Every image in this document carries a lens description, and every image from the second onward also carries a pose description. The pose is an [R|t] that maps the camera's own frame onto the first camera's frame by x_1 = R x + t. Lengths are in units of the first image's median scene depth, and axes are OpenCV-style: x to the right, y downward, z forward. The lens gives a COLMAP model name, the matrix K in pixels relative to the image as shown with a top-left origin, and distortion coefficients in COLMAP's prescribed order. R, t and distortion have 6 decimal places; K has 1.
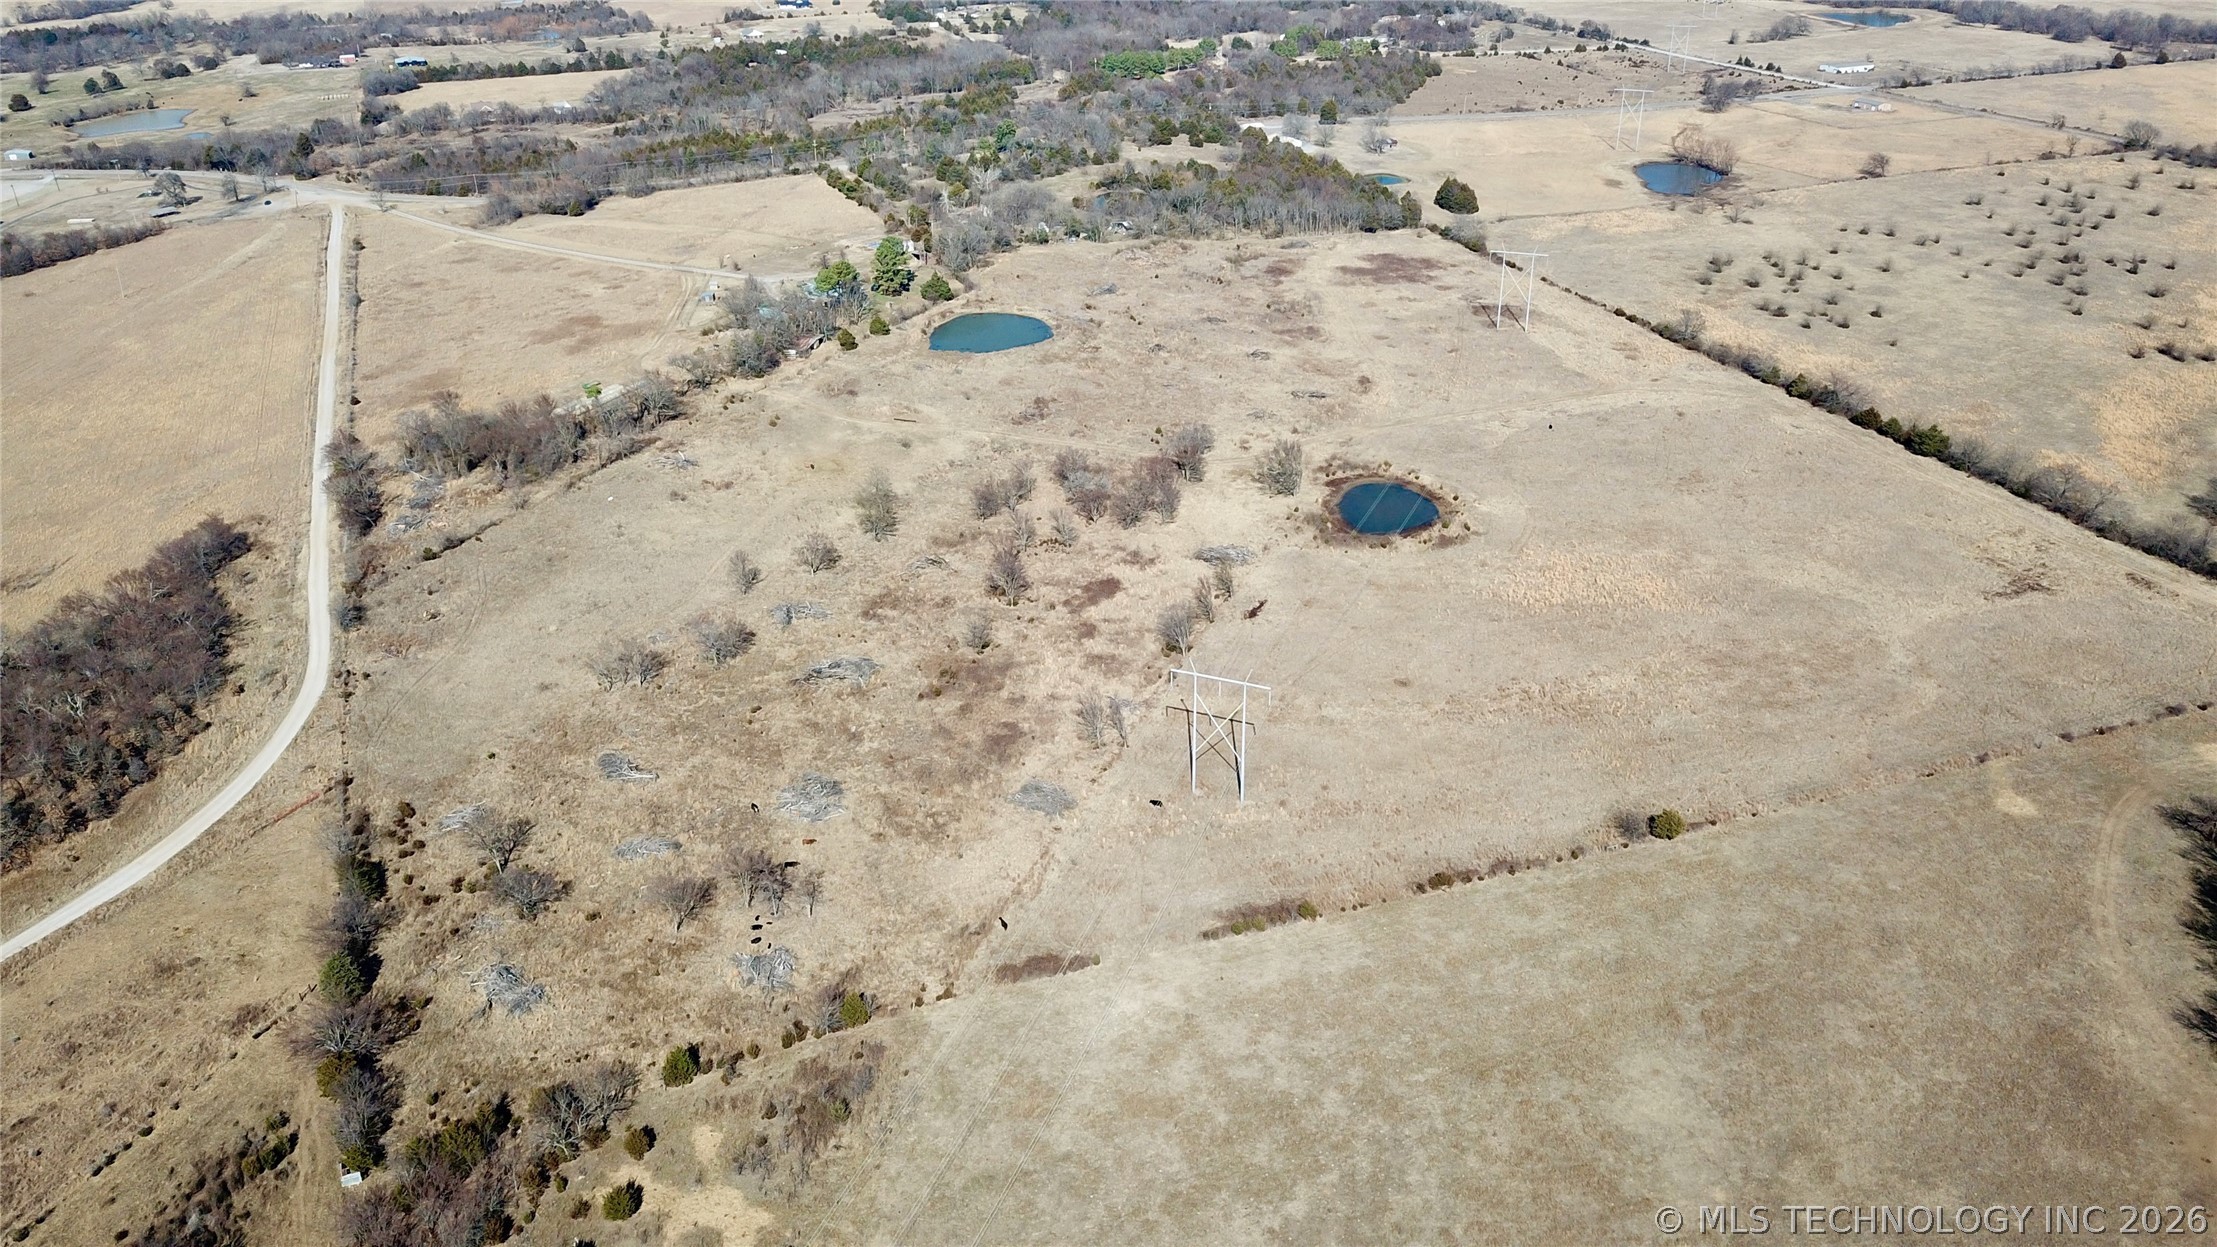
lens RADIAL K [[1697.1, 0, 1088.6], [0, 1697.1, 625.3], [0, 0, 1]] dist [0.000569, -0.002819]
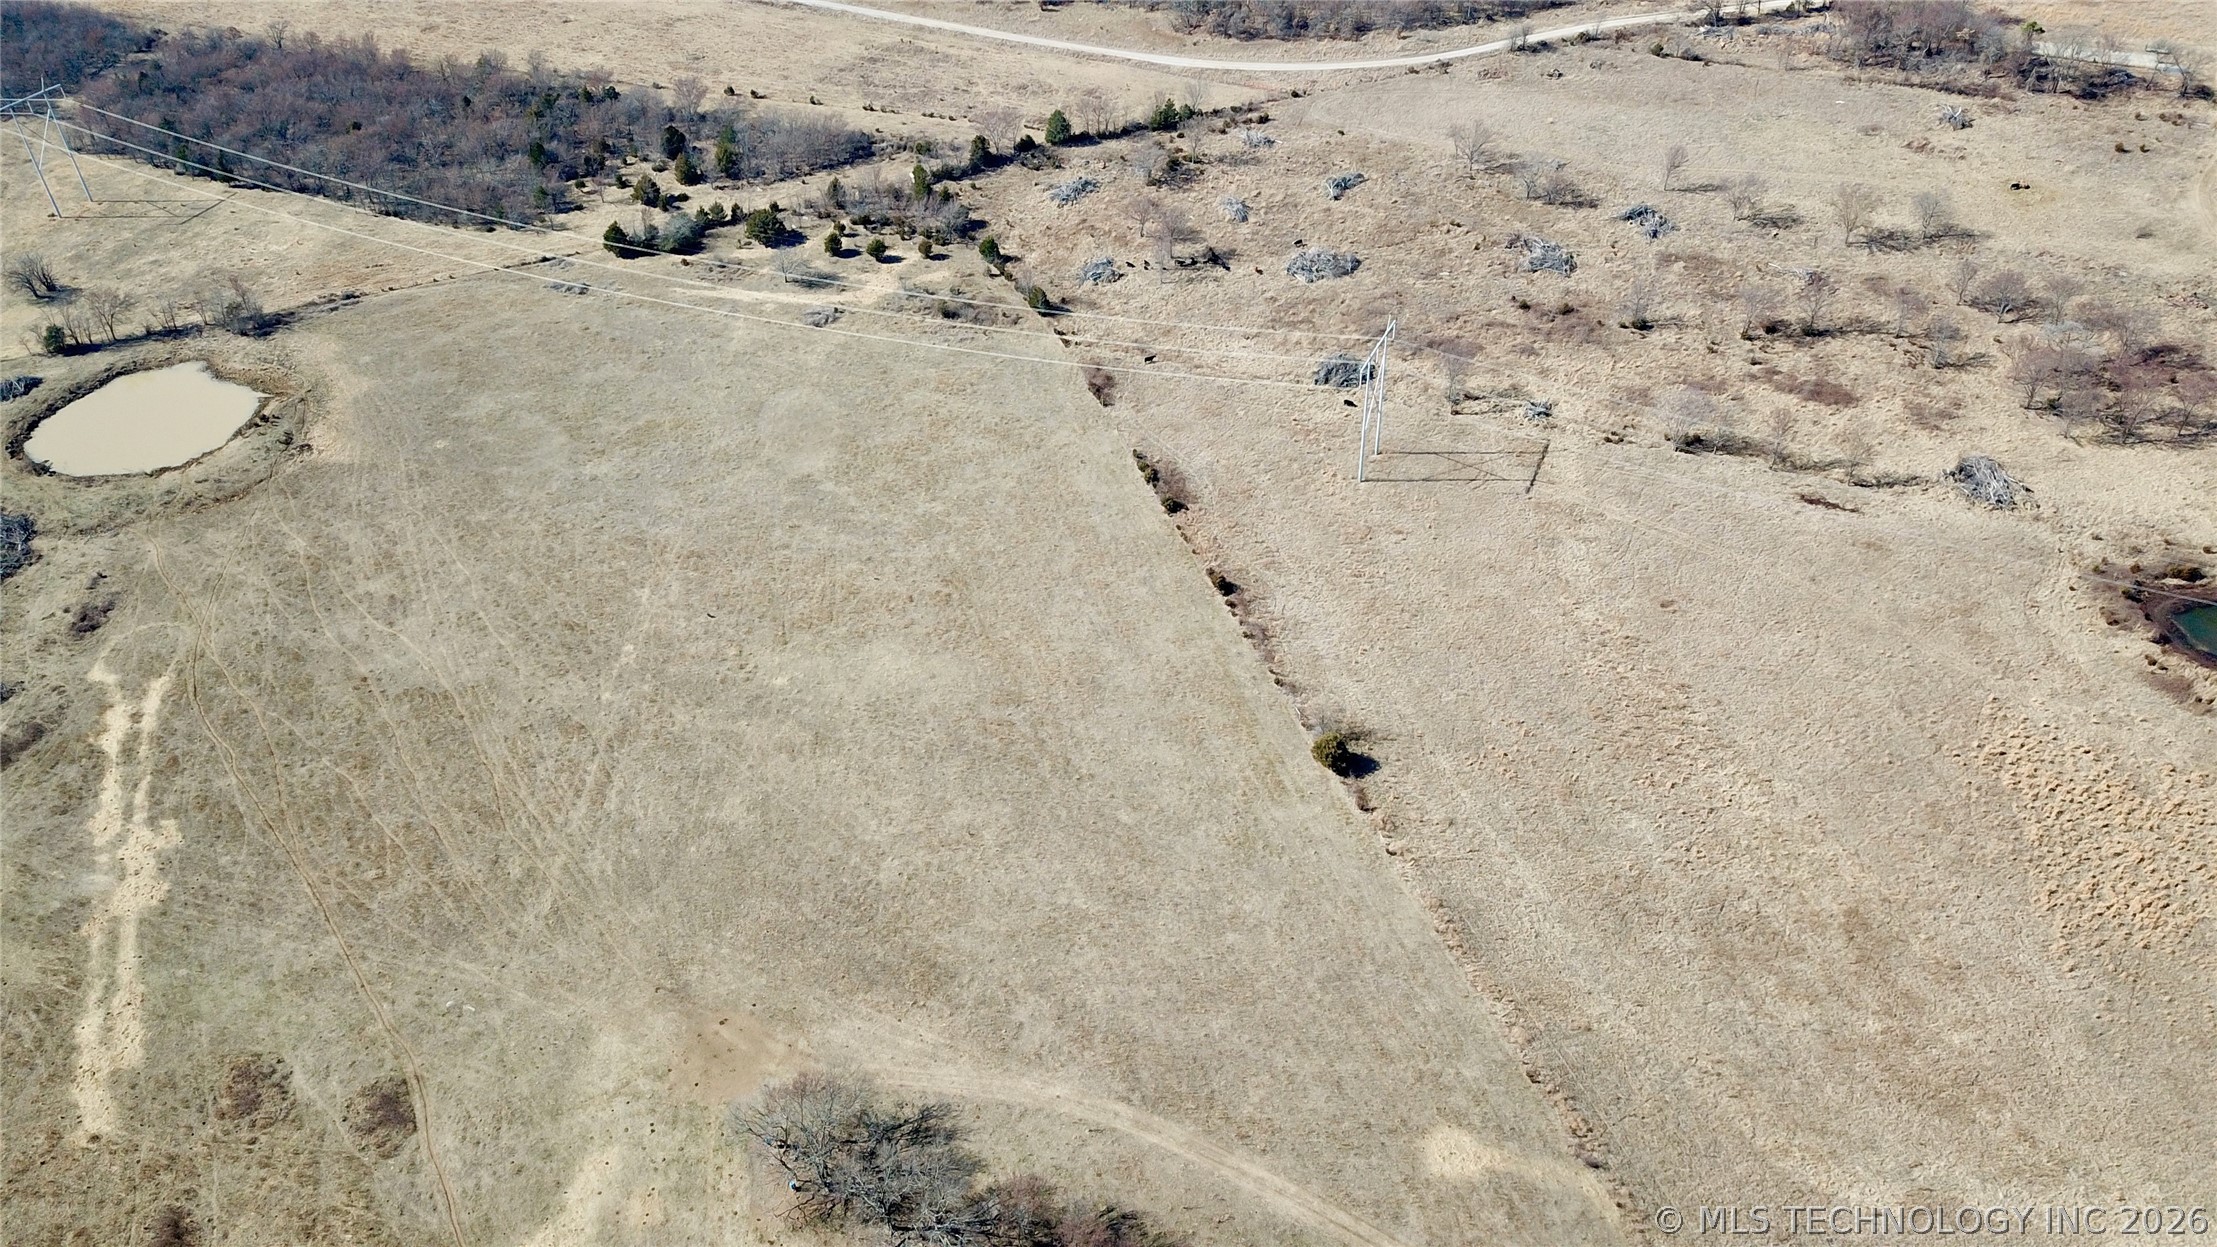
lens RADIAL K [[1715.1, 0, 1098.1], [0, 1715.1, 620.9], [0, 0, 1]] dist [0.002118, -0.001765]
pose [[-0.024667, 0.631172, -0.775251, 0.790032], [-0.420147, 0.697129, 0.580937, -0.302724], [0.907121, 0.340049, 0.247989, 0.552430]]
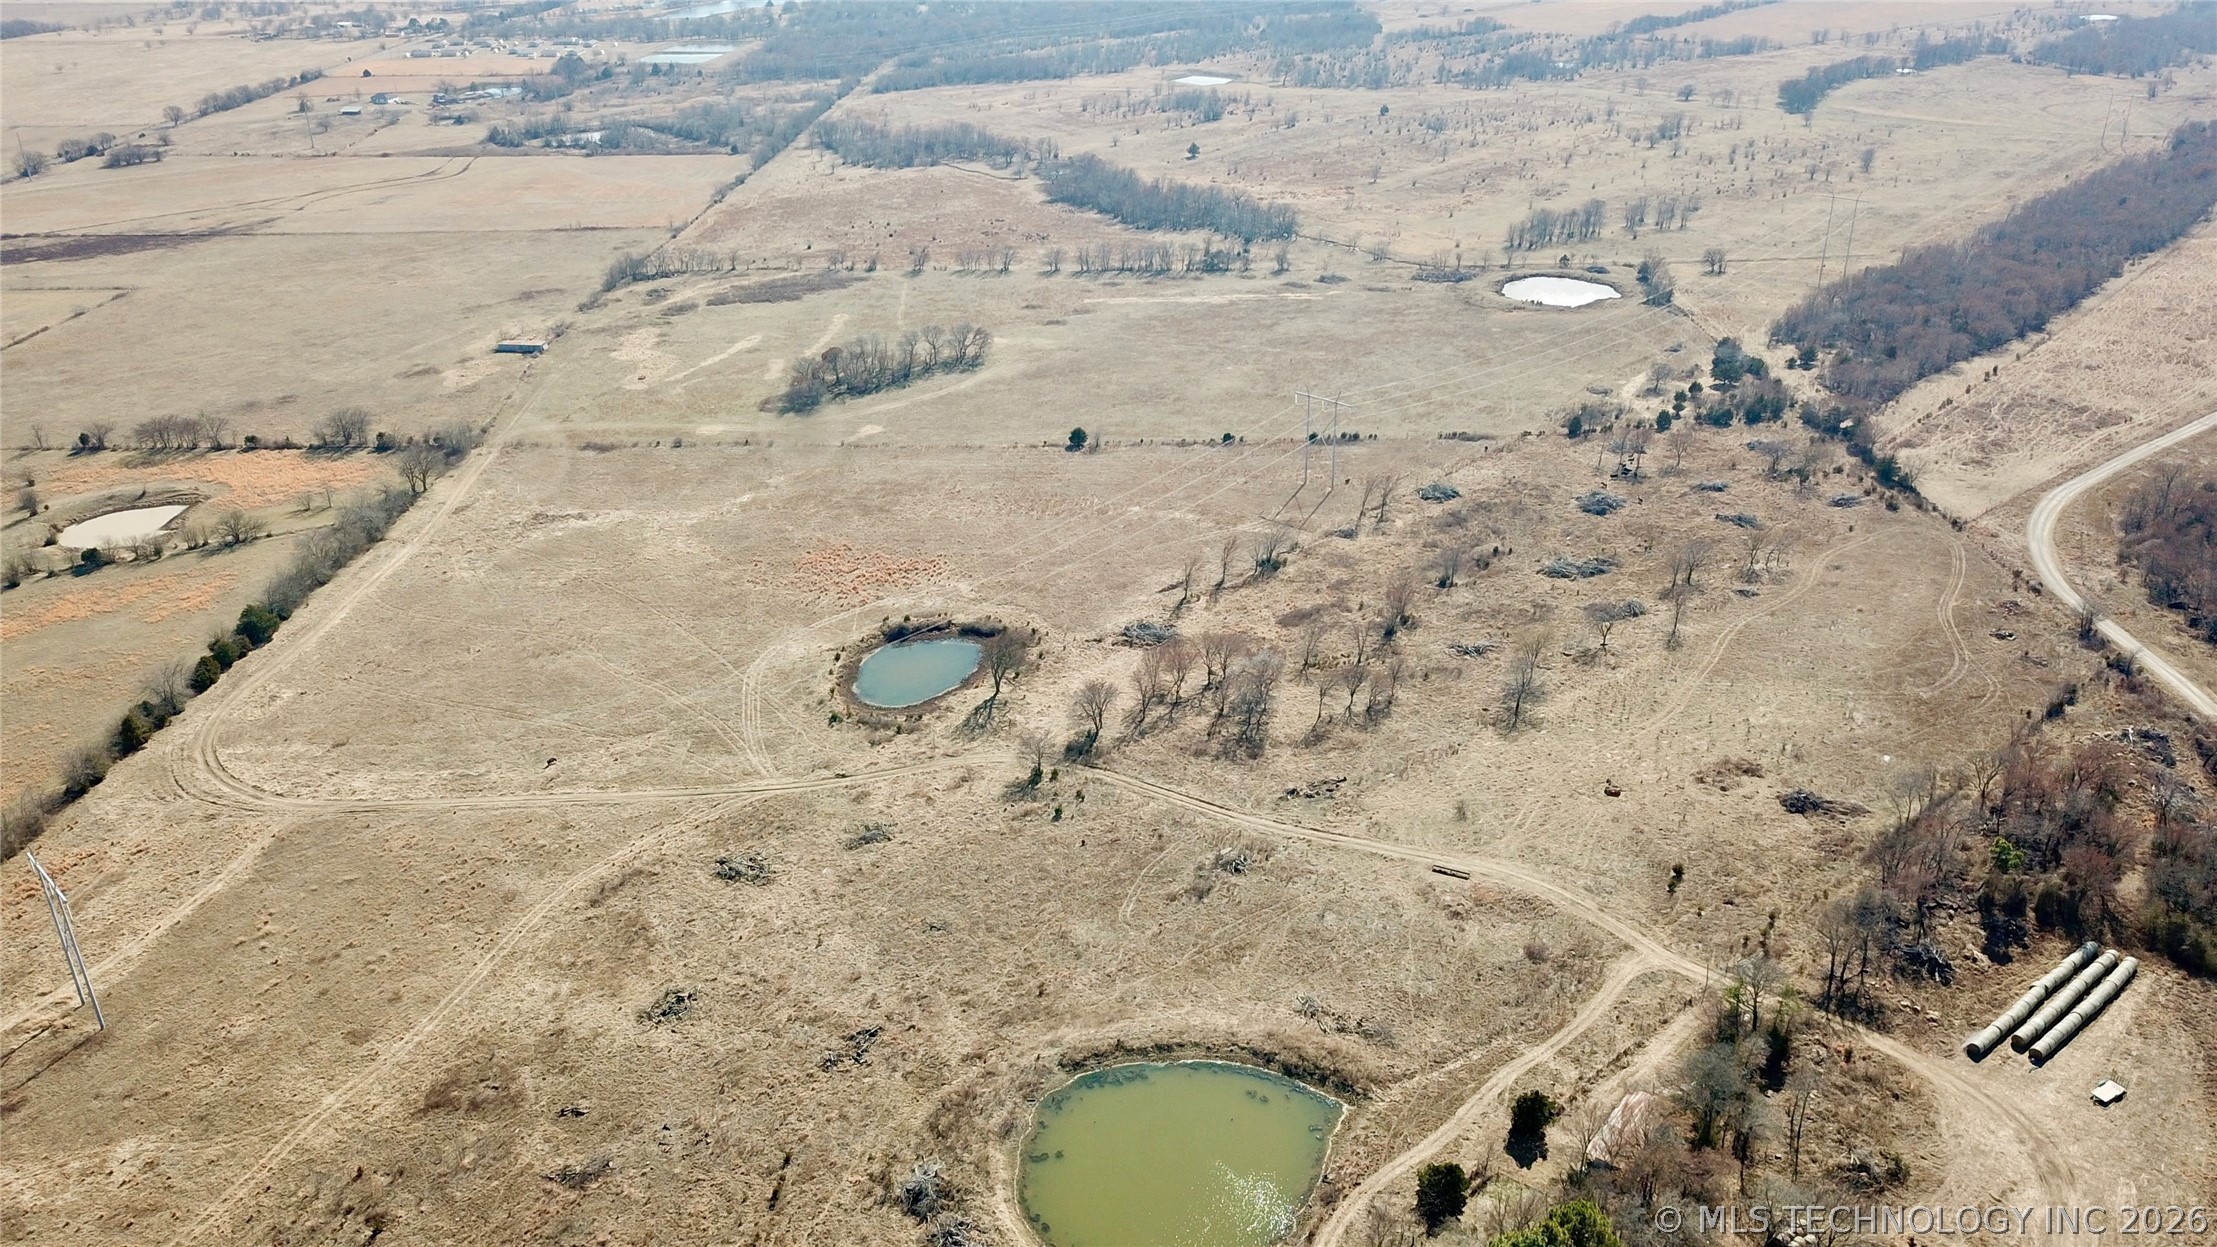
lens RADIAL K [[1688.3, 0, 1066.3], [0, 1688.3, 622.9], [0, 0, 1]] dist [0.003191, 0.002728]
pose [[-0.916175, -0.137193, 0.376564, -0.256870], [0.212716, 0.629862, 0.747012, -0.850101], [-0.339668, 0.764495, -0.547881, 1.717248]]
